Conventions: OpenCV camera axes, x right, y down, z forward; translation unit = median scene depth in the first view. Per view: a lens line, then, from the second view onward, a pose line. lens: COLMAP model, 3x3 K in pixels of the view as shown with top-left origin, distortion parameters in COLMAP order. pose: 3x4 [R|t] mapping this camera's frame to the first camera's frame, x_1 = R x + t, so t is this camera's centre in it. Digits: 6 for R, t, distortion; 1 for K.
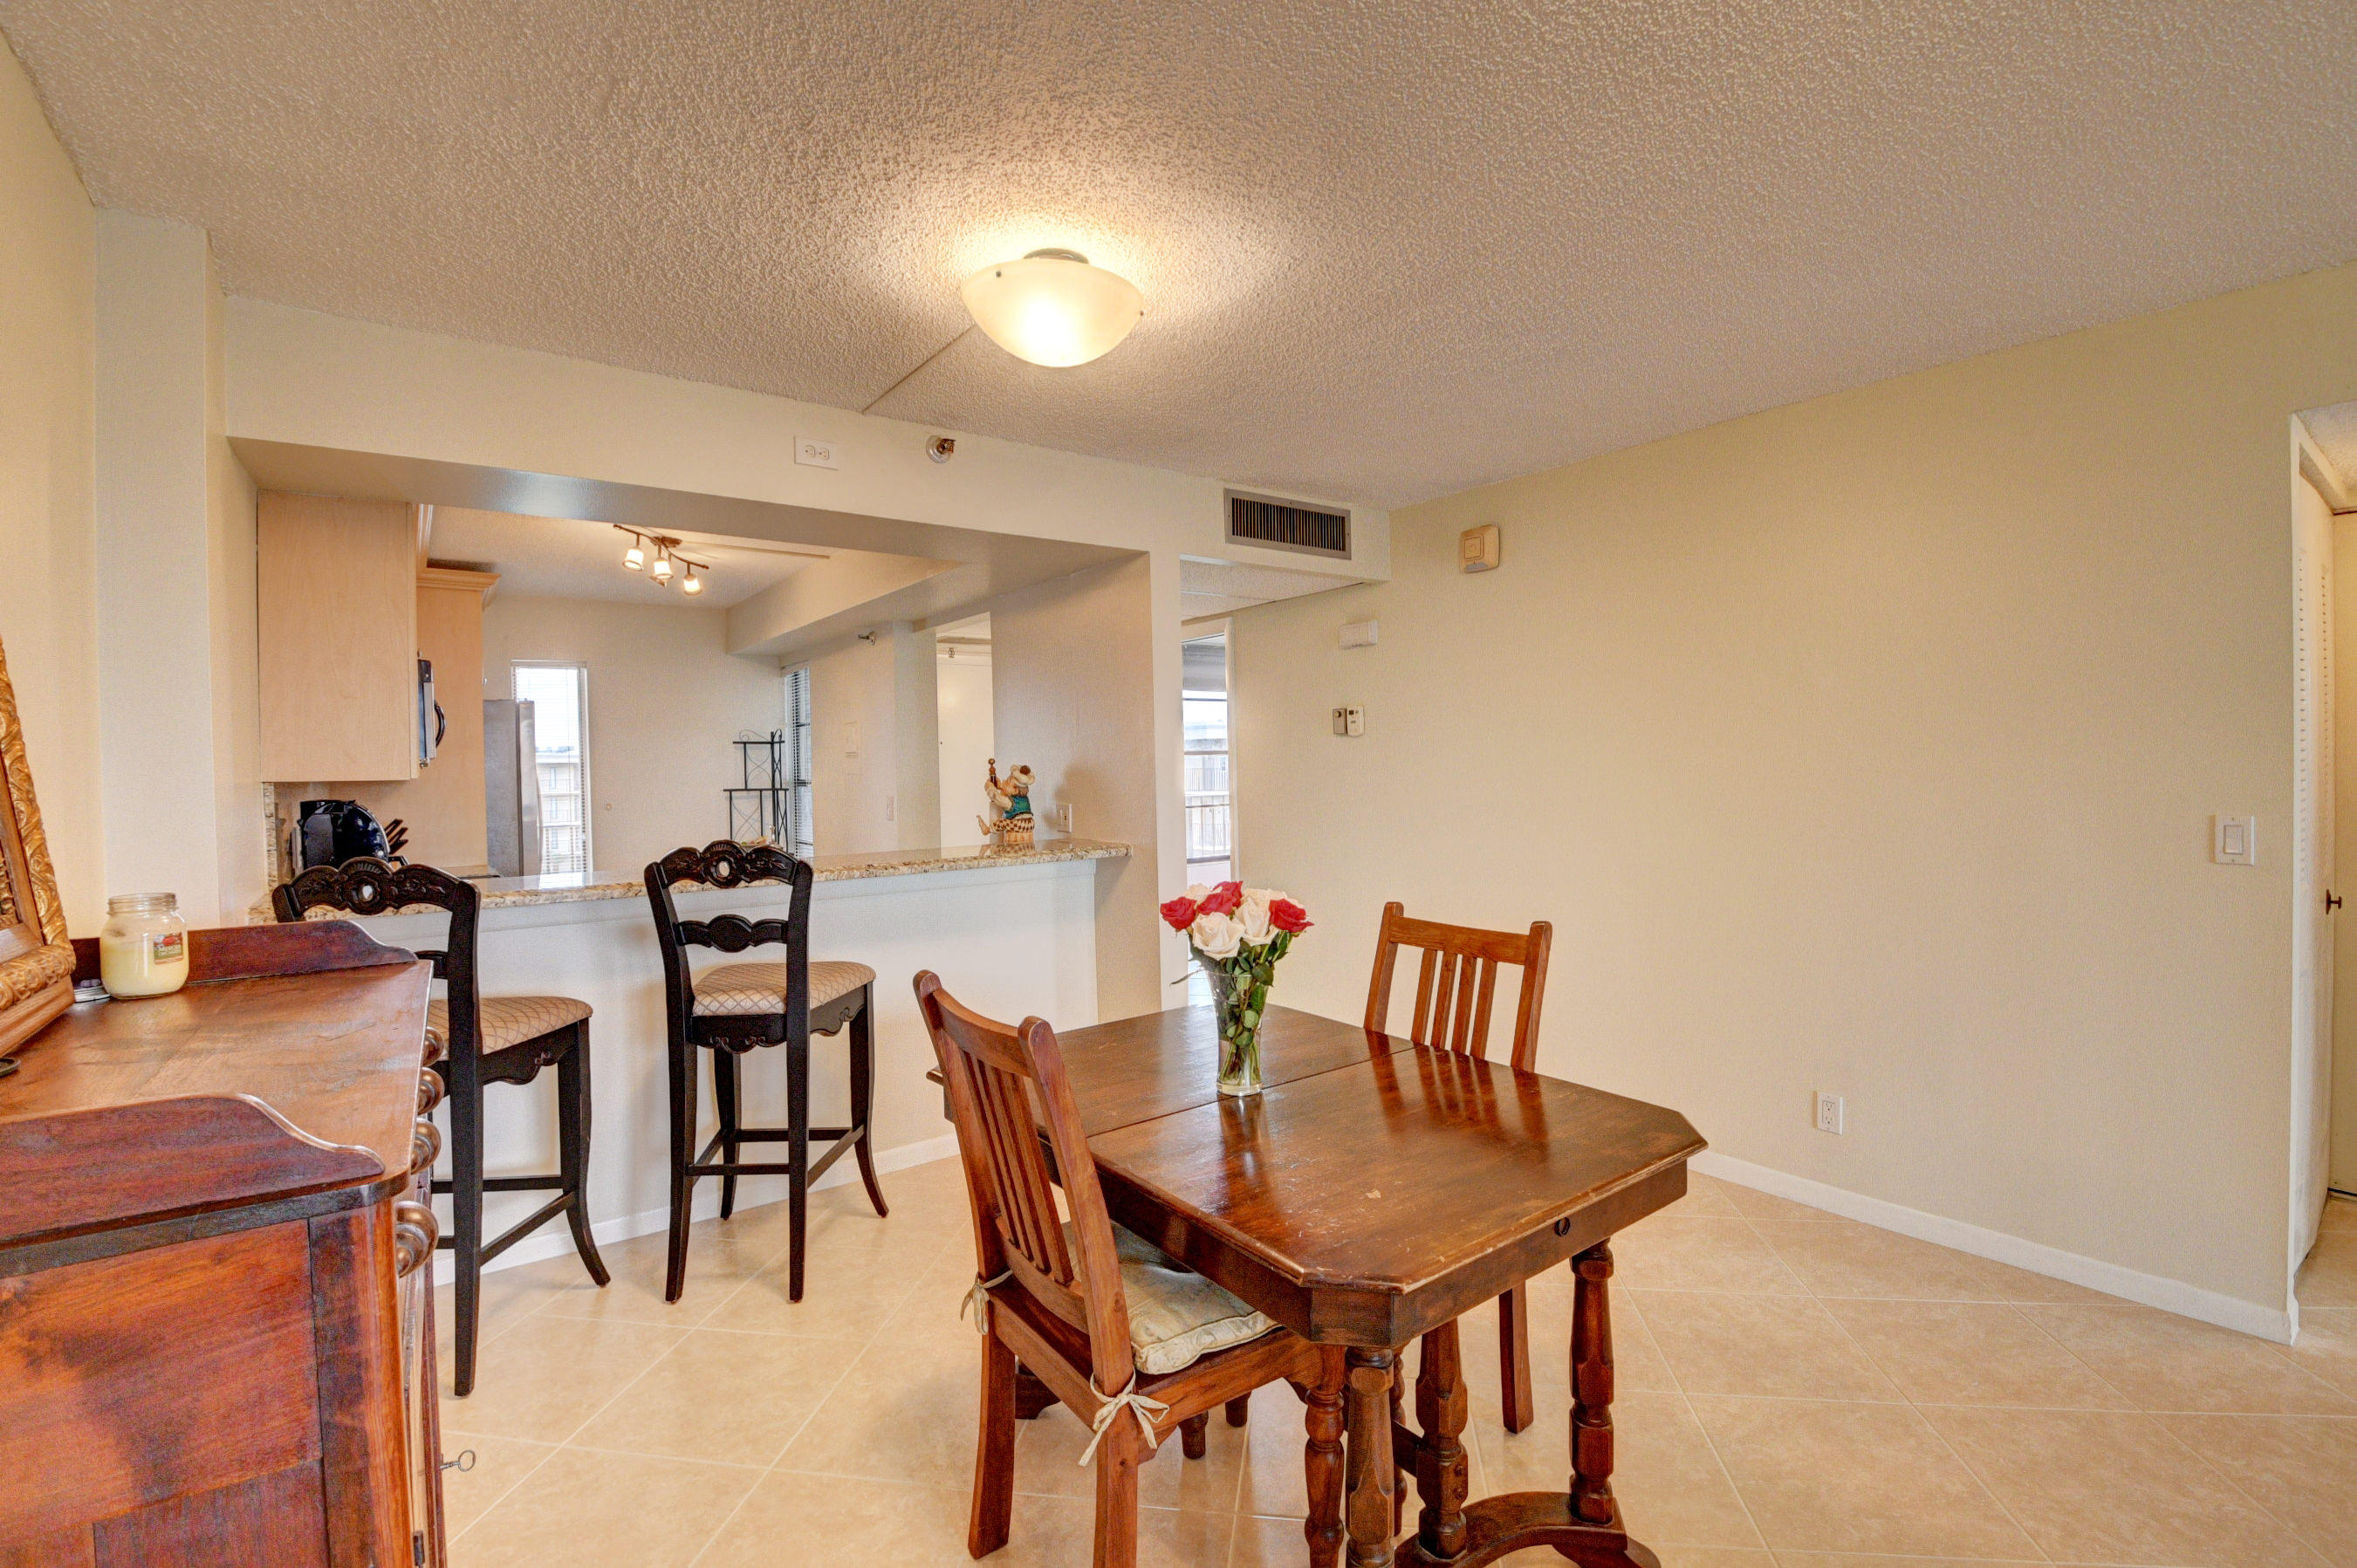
lens RADIAL K [[1036.0, 0, 1182.8], [0, 1036.0, 775.6], [0, 0, 1]] dist [0.019493, -0.031851]
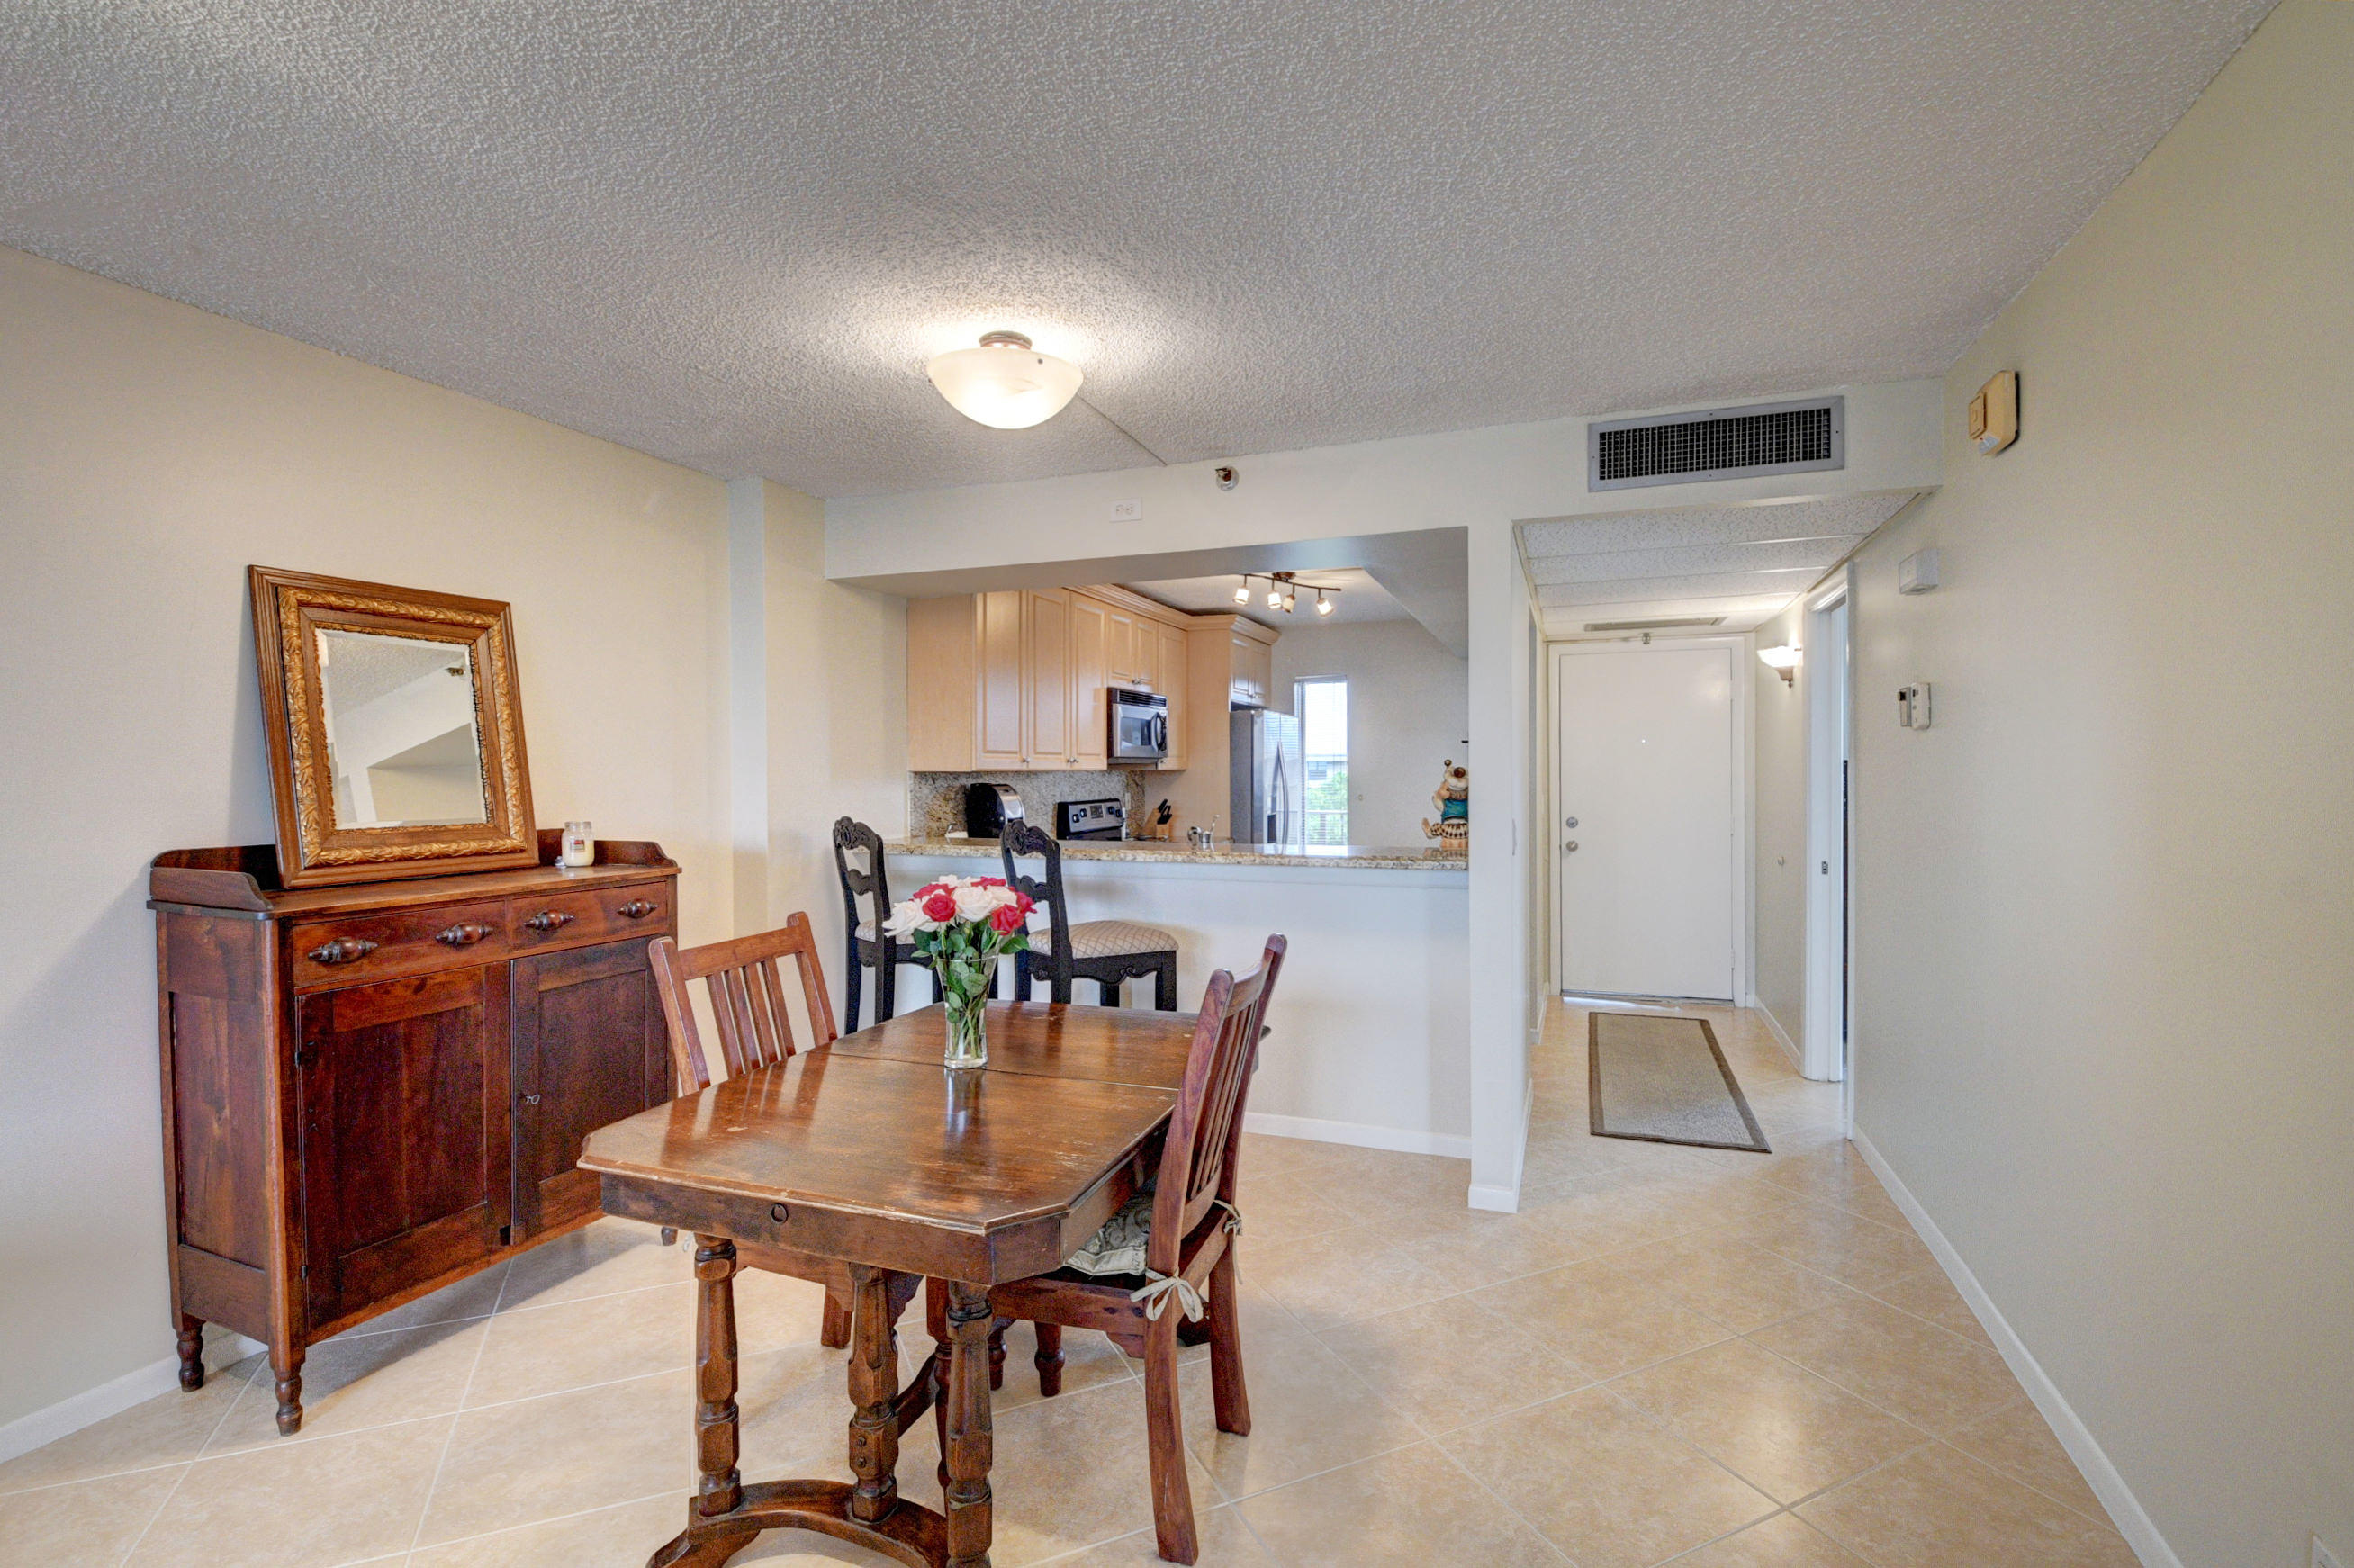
lens RADIAL K [[1048.8, 0, 1177.0], [0, 1048.8, 775.6], [0, 0, 1]] dist [0.021526, -0.033539]
pose [[0.535570, 0.022693, -0.844186, 0.509331], [-0.017407, 0.999723, 0.015831, -0.013211], [0.844311, 0.006216, 0.535817, 0.273056]]
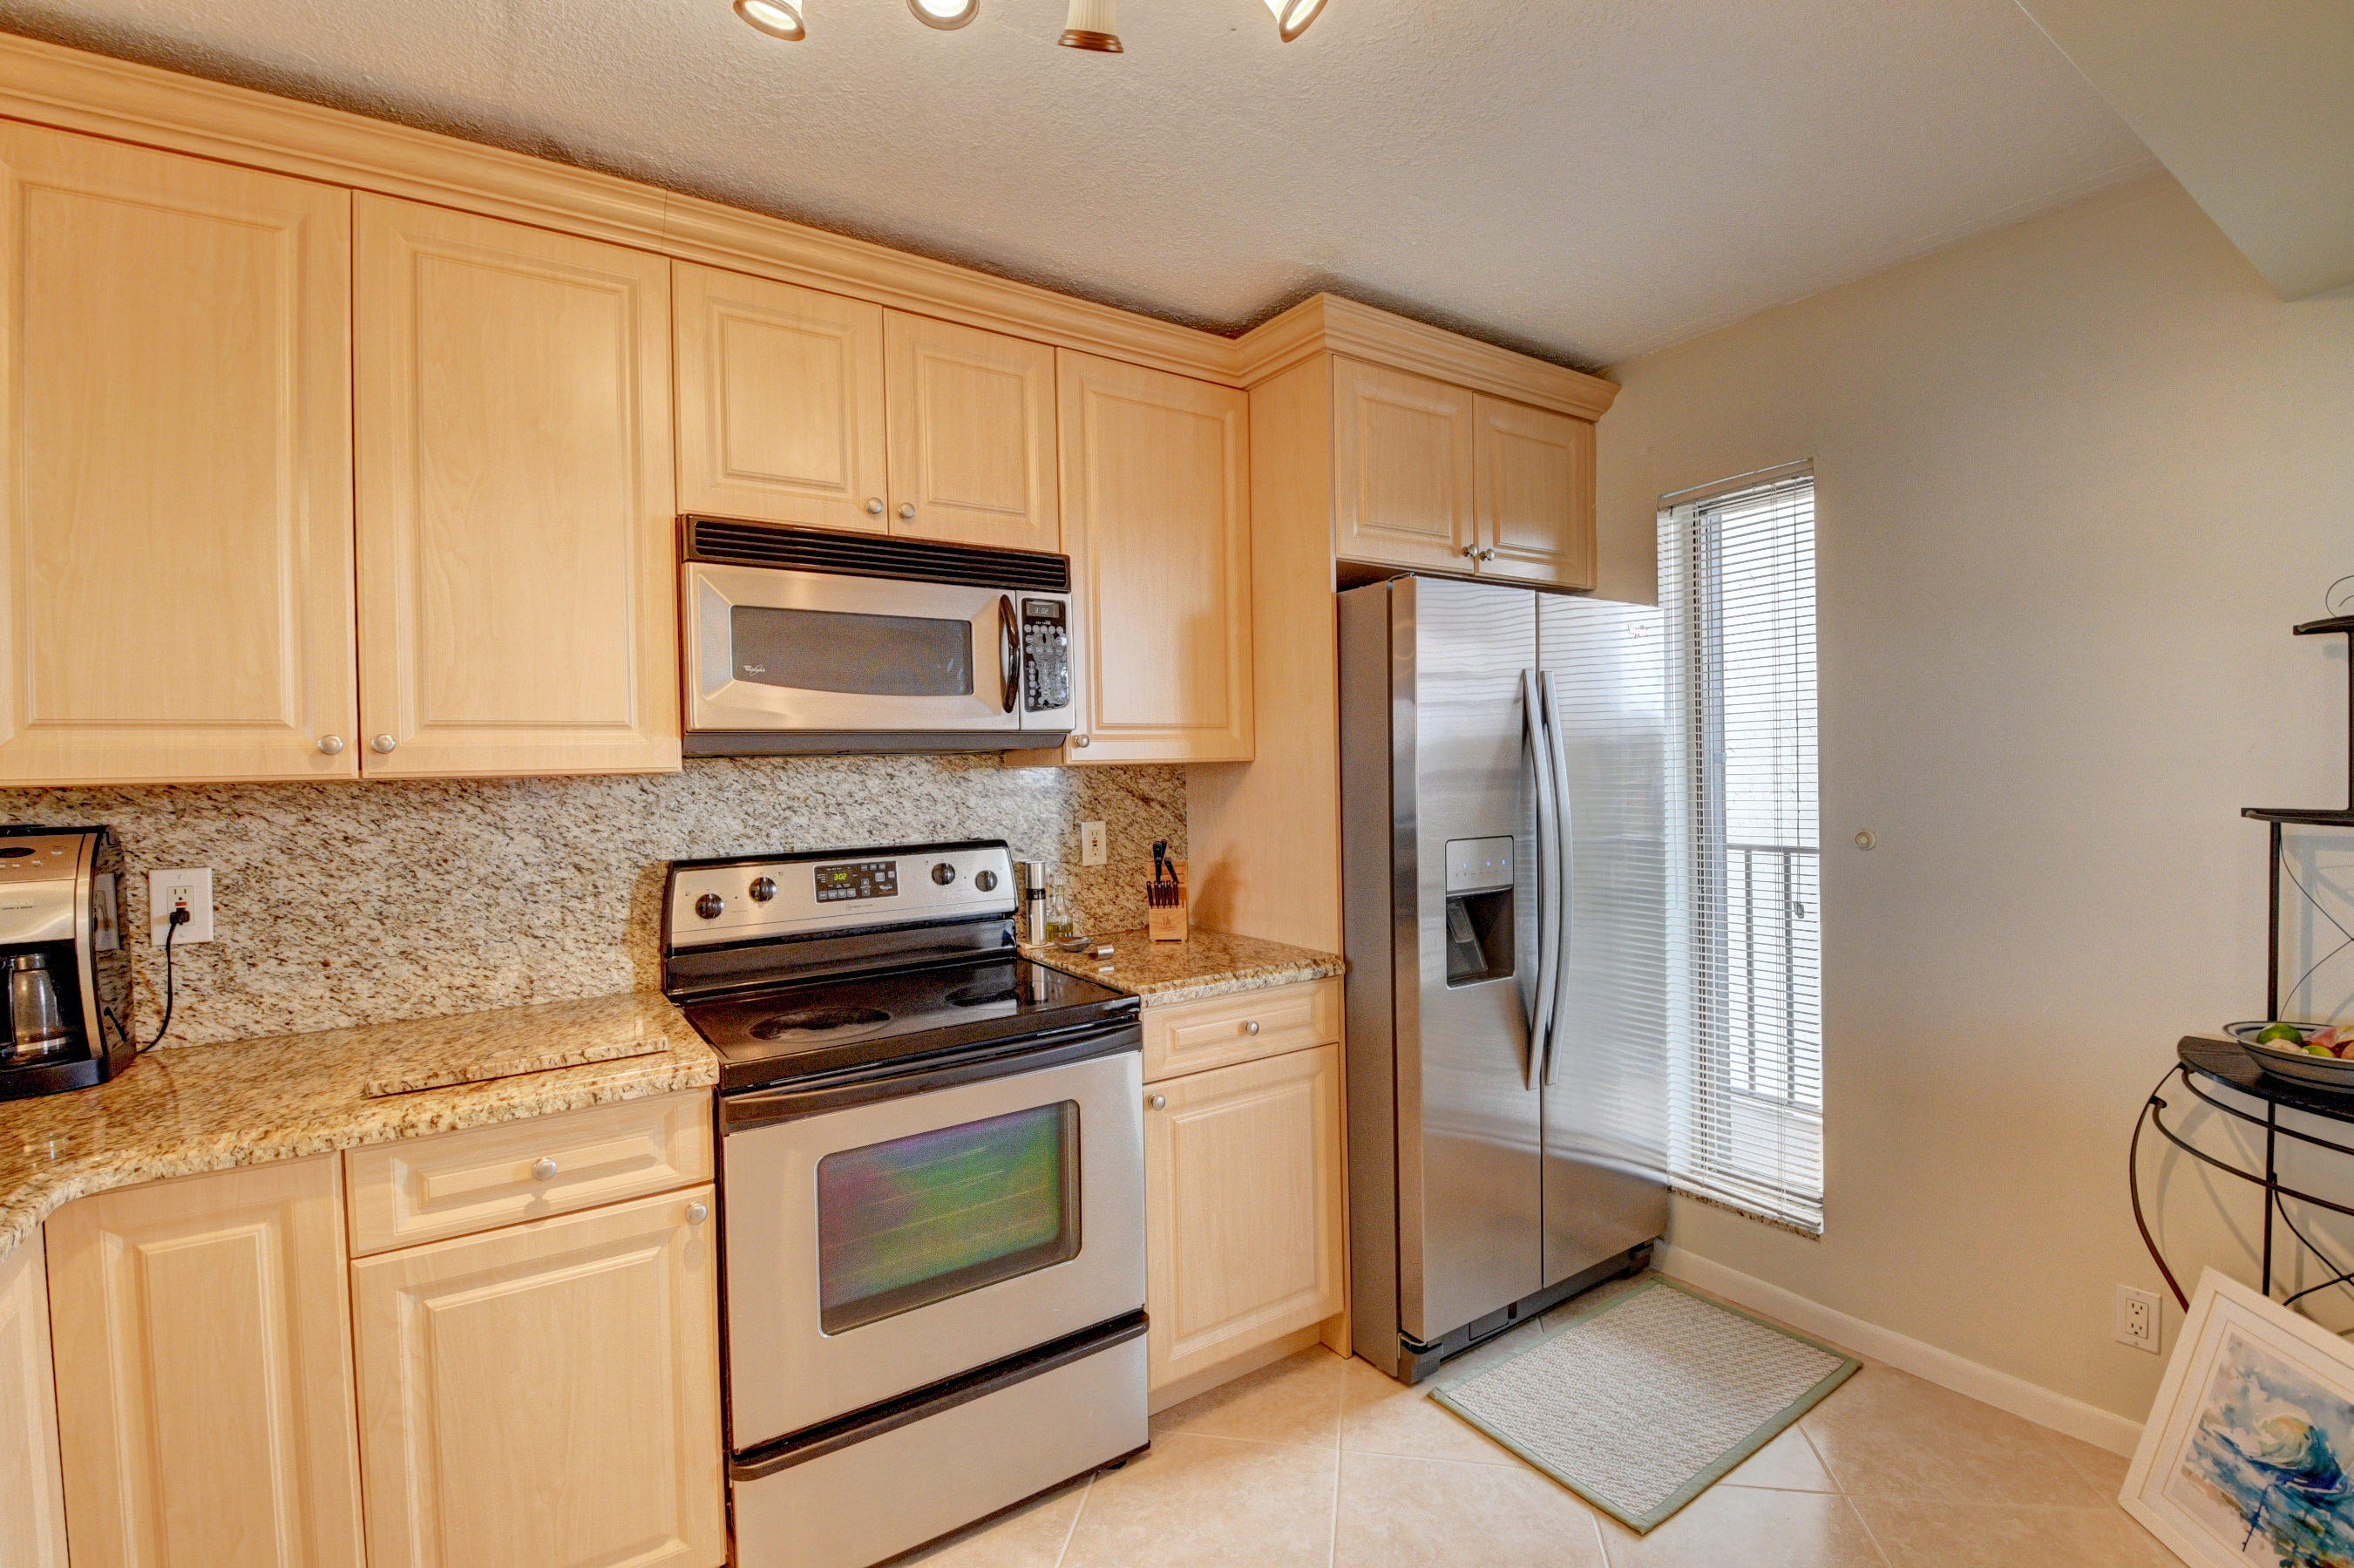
lens RADIAL K [[1034.8, 0, 1181.3], [0, 1034.8, 775.6], [0, 0, 1]] dist [0.019493, -0.031851]
pose [[-0.048018, 0.037372, -0.998147, -0.256892], [0.006011, 0.999293, 0.037125, -0.011464], [0.998828, -0.004217, -0.048209, 1.151572]]
